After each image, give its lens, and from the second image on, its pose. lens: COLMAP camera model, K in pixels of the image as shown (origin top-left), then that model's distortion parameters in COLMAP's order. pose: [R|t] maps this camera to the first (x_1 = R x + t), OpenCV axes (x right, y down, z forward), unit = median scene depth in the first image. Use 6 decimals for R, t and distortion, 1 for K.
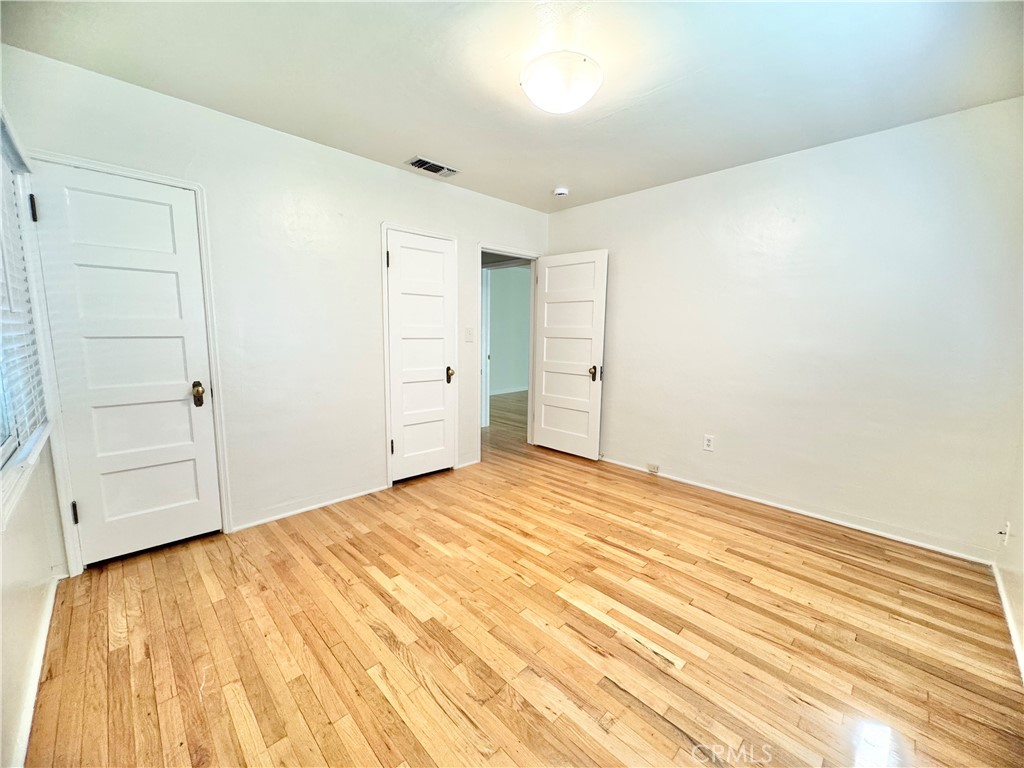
lens RADIAL K [[409.2, 0, 511.9], [0, 409.2, 384.1], [0, 0, 1]] dist [-0.002883, 0.000553]
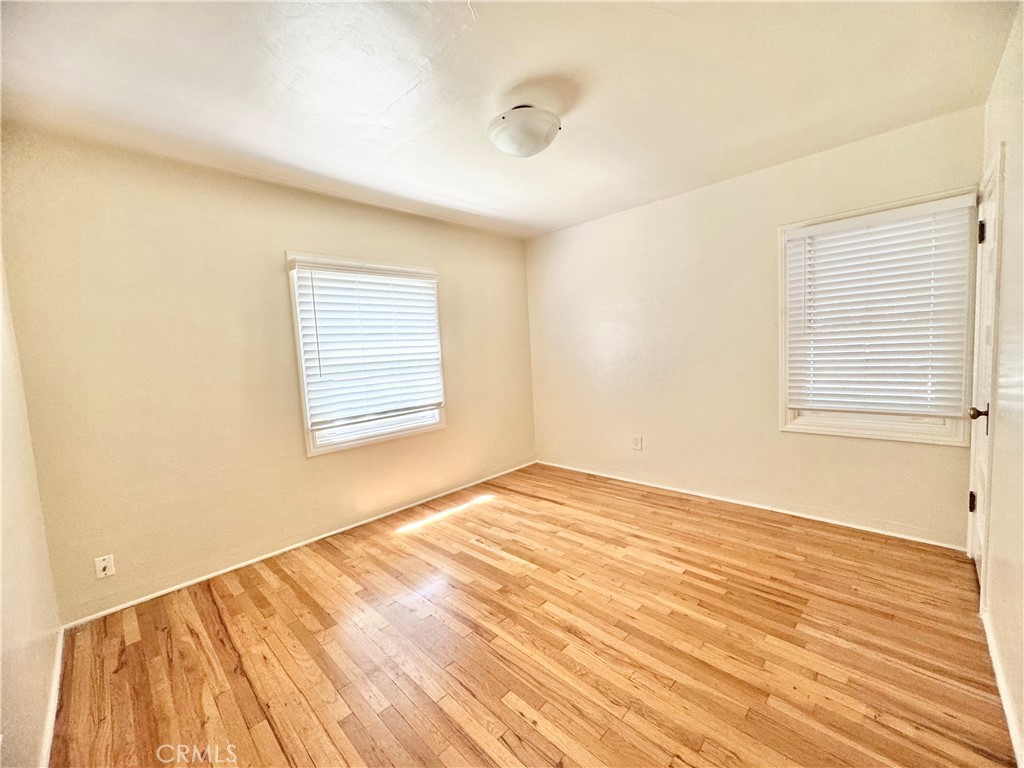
lens RADIAL K [[409.2, 0, 512.6], [0, 409.2, 382.6], [0, 0, 1]] dist [-0.002883, 0.000553]
pose [[-0.998991, 0.042404, -0.014826, 0.164702], [0.038274, 0.976243, 0.213271, -0.268013], [0.023517, 0.212489, -0.976881, 1.885176]]
